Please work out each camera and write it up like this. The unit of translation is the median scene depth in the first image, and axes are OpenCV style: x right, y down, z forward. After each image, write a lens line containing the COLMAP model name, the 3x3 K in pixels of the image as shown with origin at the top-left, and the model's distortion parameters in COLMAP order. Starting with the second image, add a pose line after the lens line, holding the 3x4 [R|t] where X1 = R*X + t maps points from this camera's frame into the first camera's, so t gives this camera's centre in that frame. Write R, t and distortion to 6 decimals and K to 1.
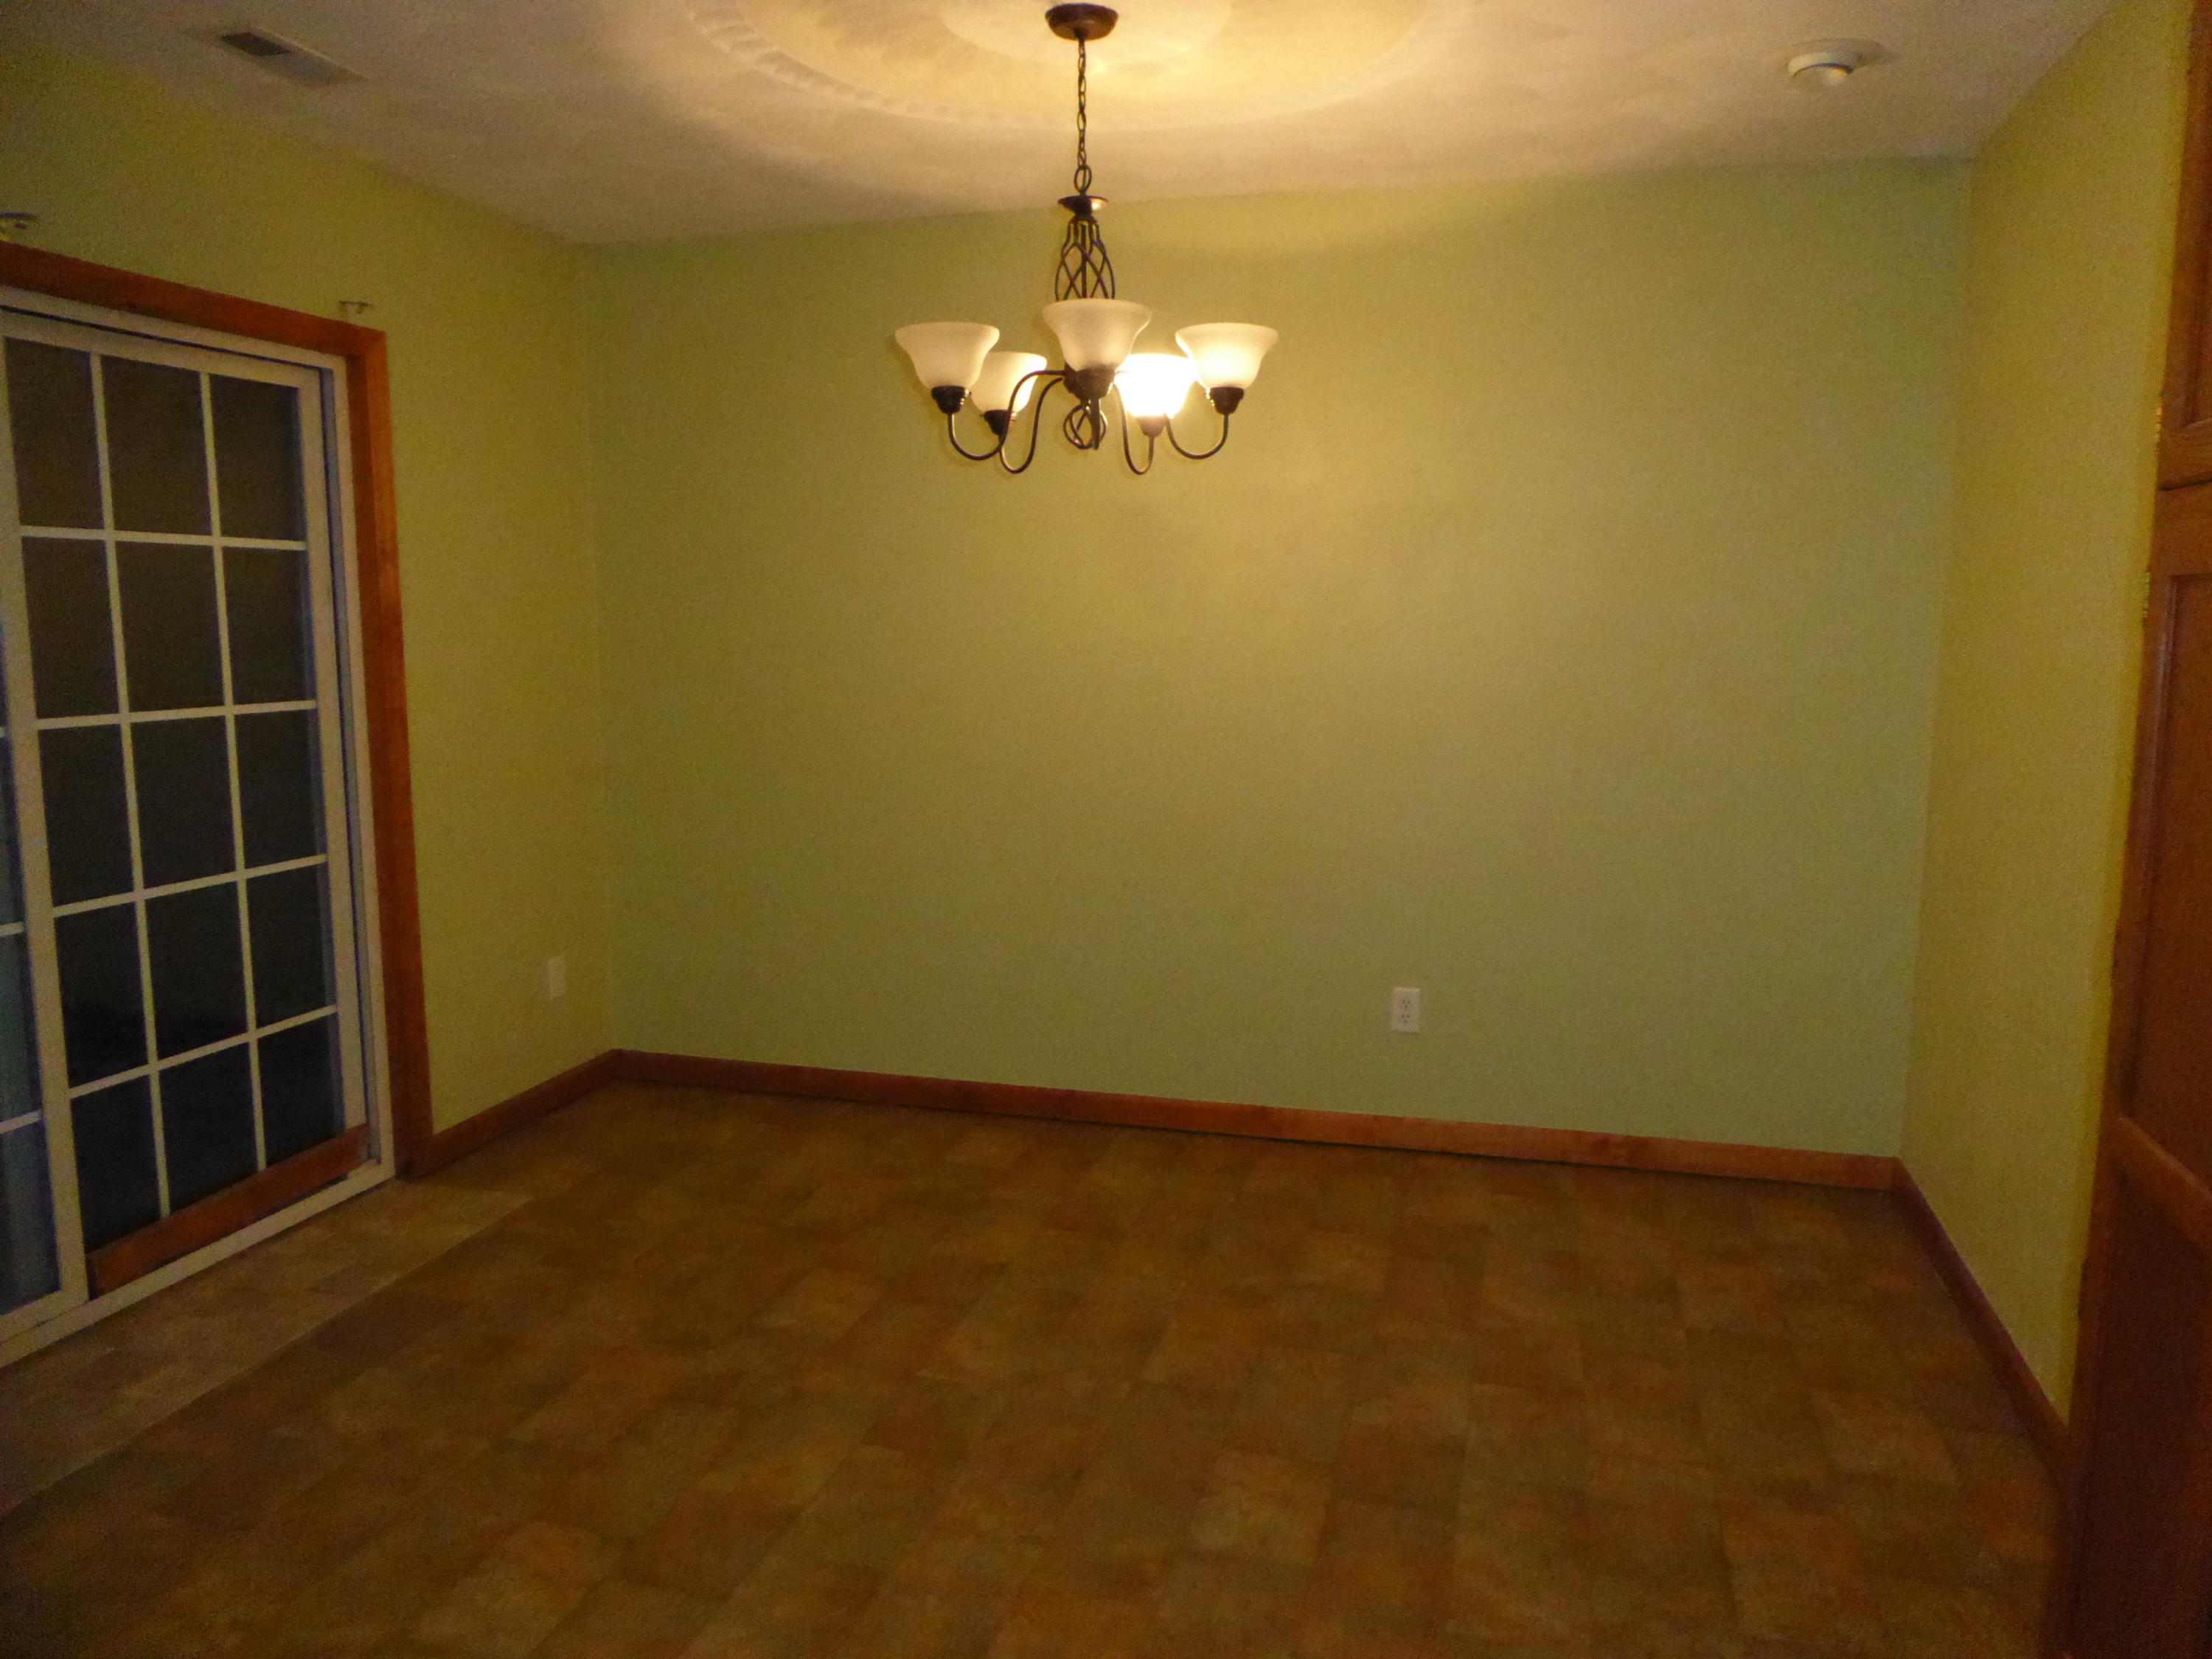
lens RADIAL K [[1601.0, 0, 1106.0], [0, 1601.0, 829.5], [0, 0, 1]] dist [-0.008635, 0.001209]
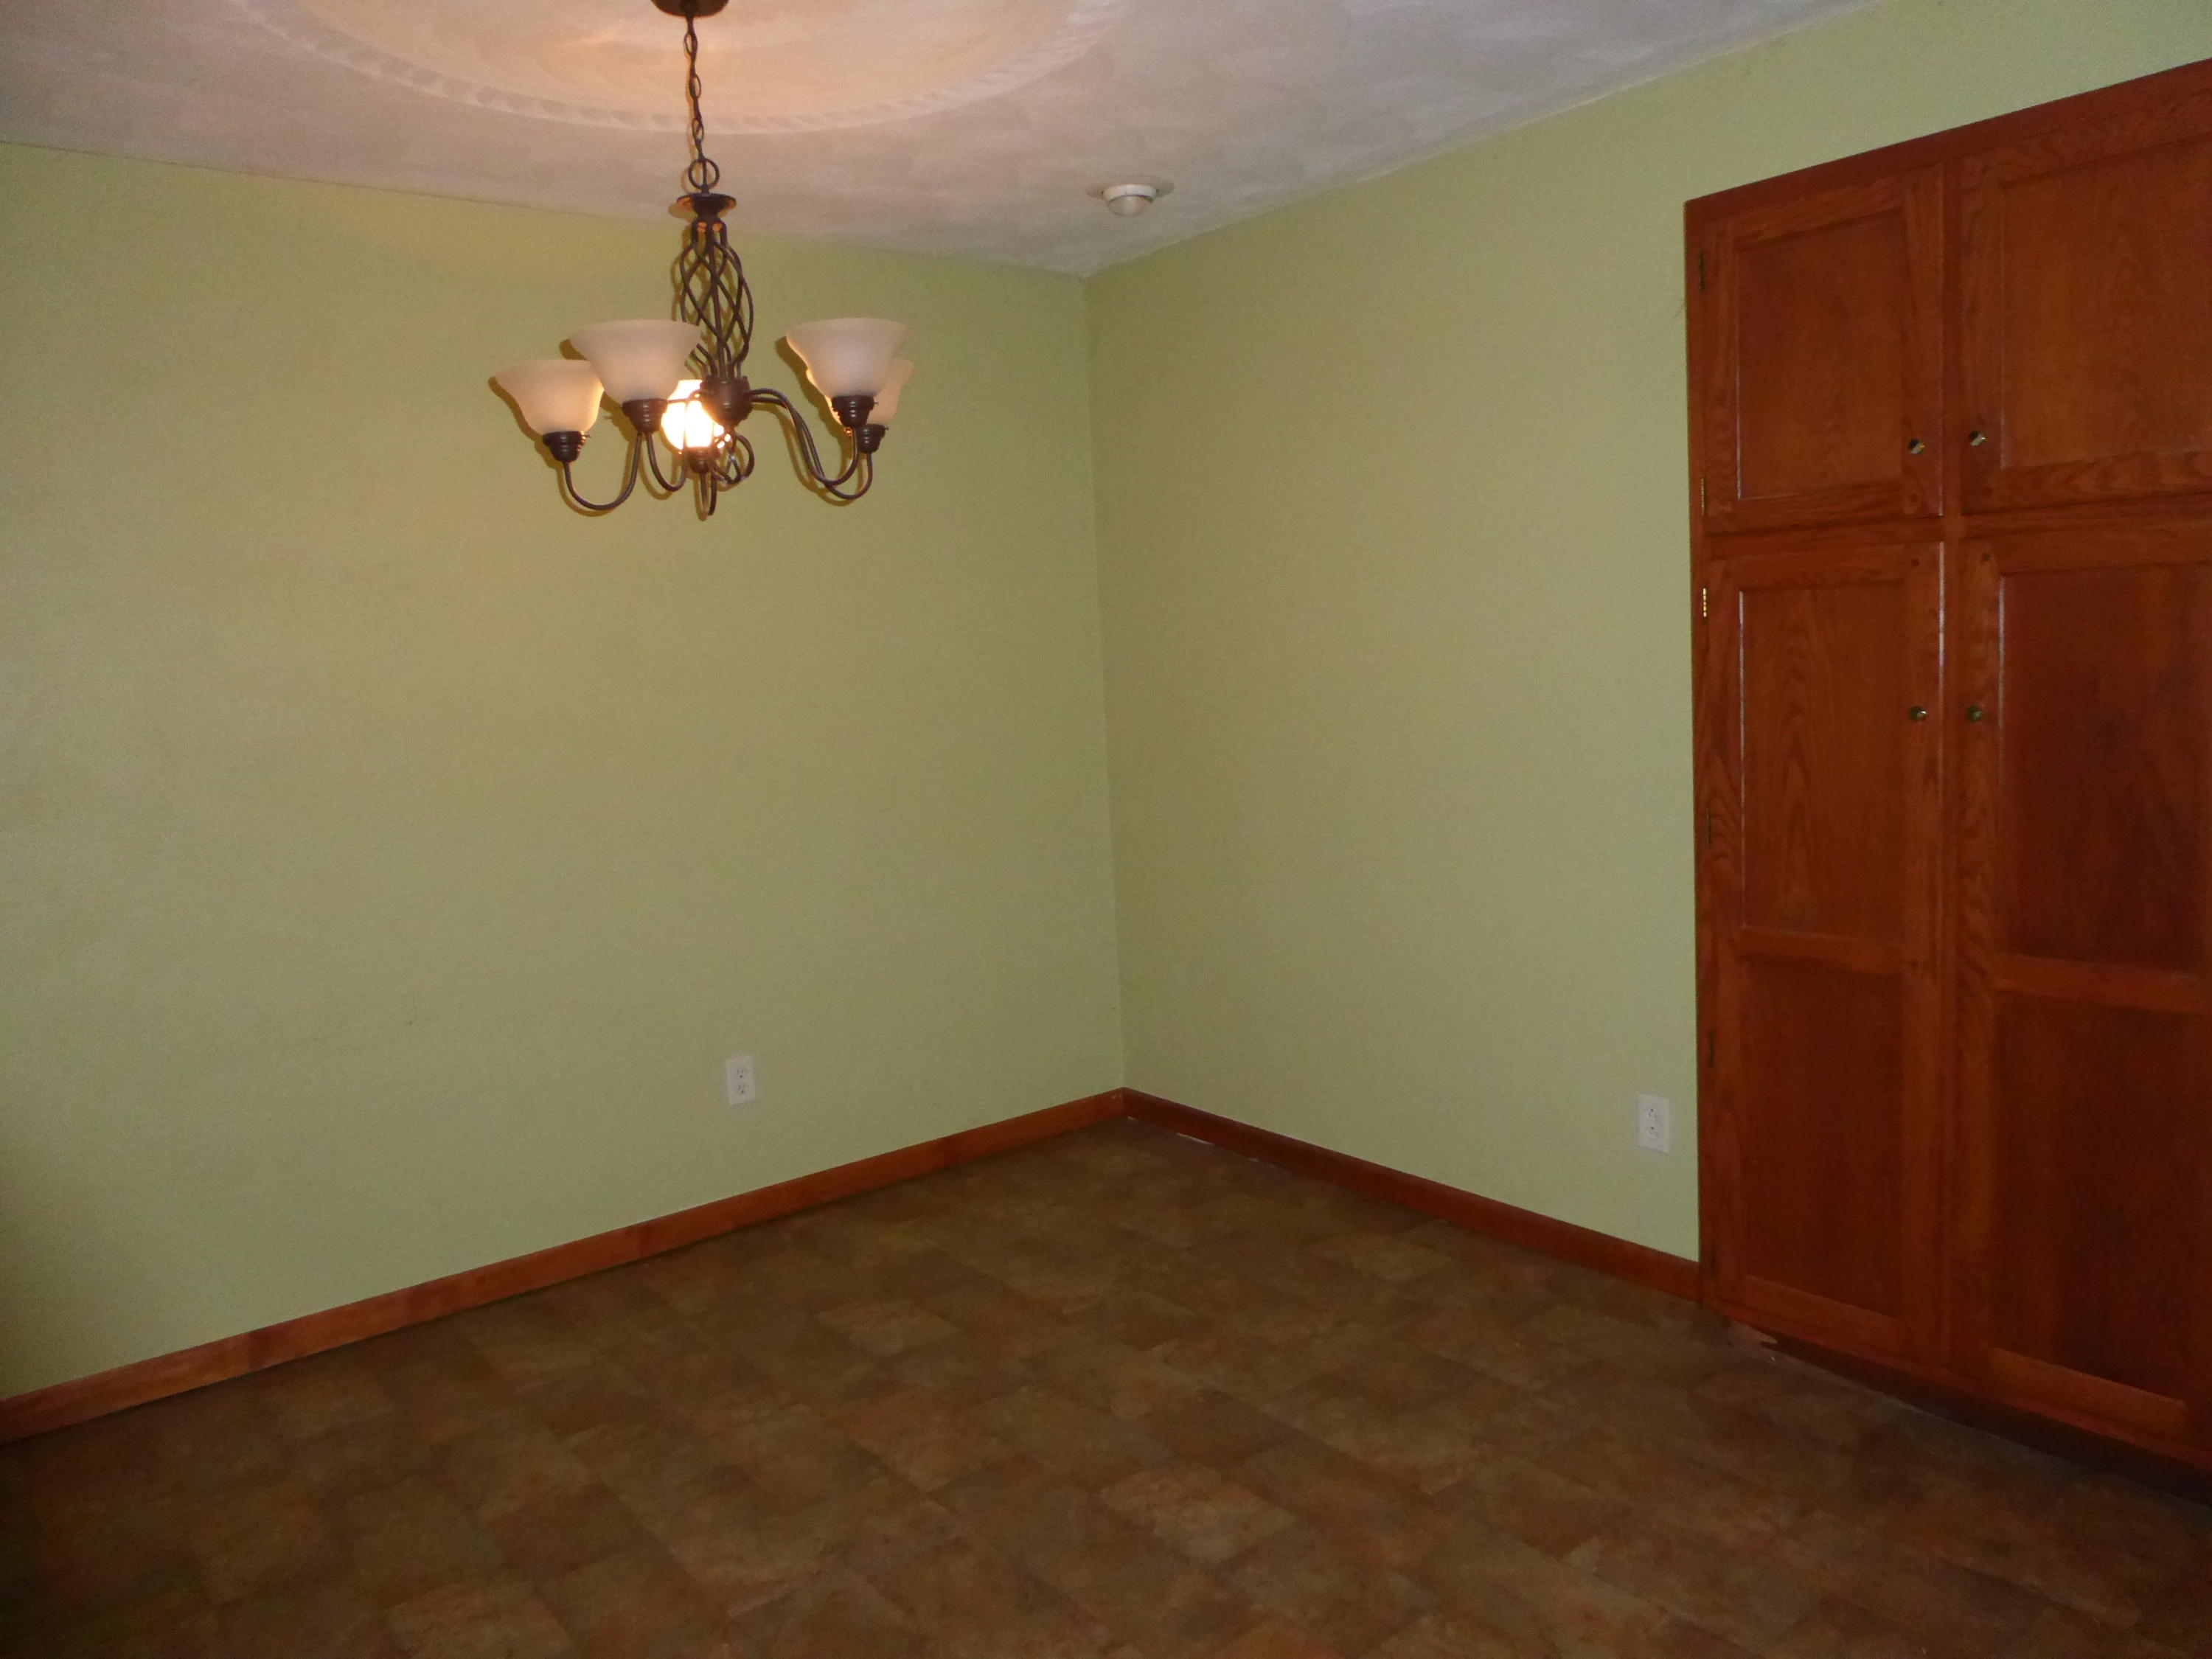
lens RADIAL K [[1623.4, 0, 1106.0], [0, 1623.4, 829.5], [0, 0, 1]] dist [-0.037792, -0.000469]
pose [[0.599097, -0.147170, 0.787034, -0.549159], [0.178207, 0.982815, 0.048127, -0.055187], [-0.780592, 0.111422, 0.615029, 0.278834]]
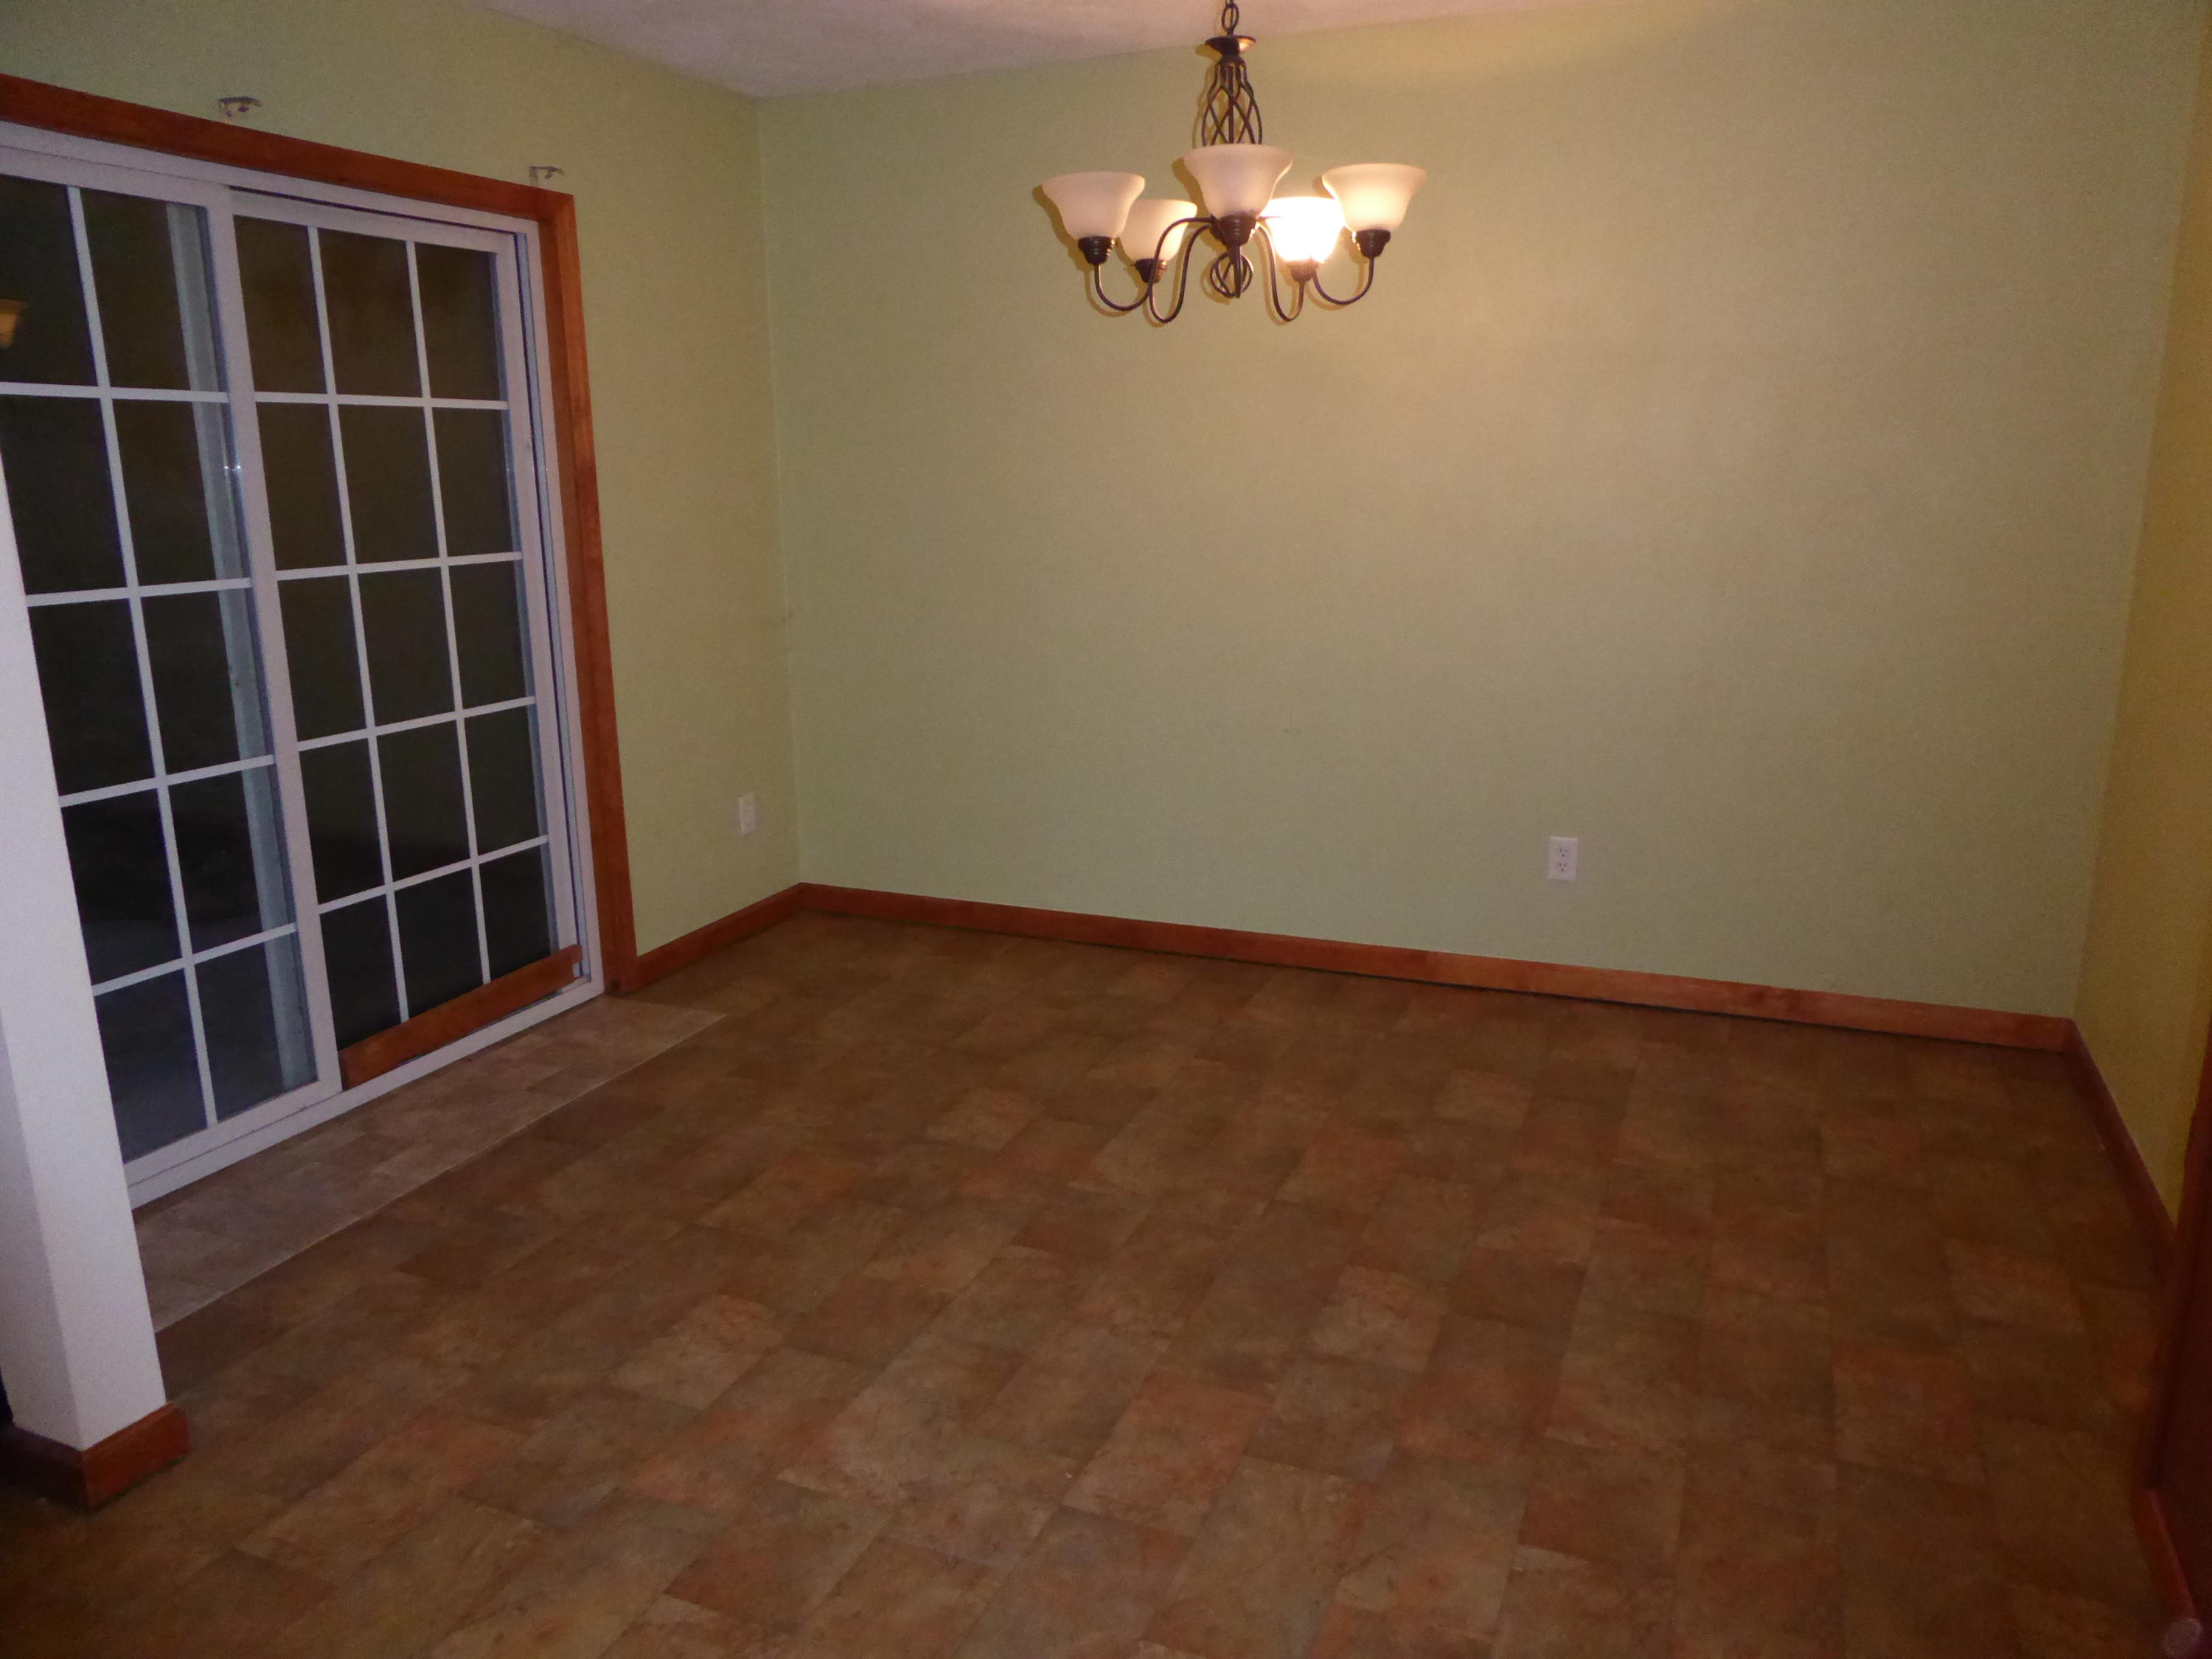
lens RADIAL K [[1601.0, 0, 1106.0], [0, 1601.0, 829.5], [0, 0, 1]] dist [-0.008635, 0.001209]
pose [[0.992411, 0.016484, -0.121857, 0.032273], [-0.004881, 0.995474, 0.094905, 0.001017], [0.122870, -0.093589, 0.988000, -0.032398]]
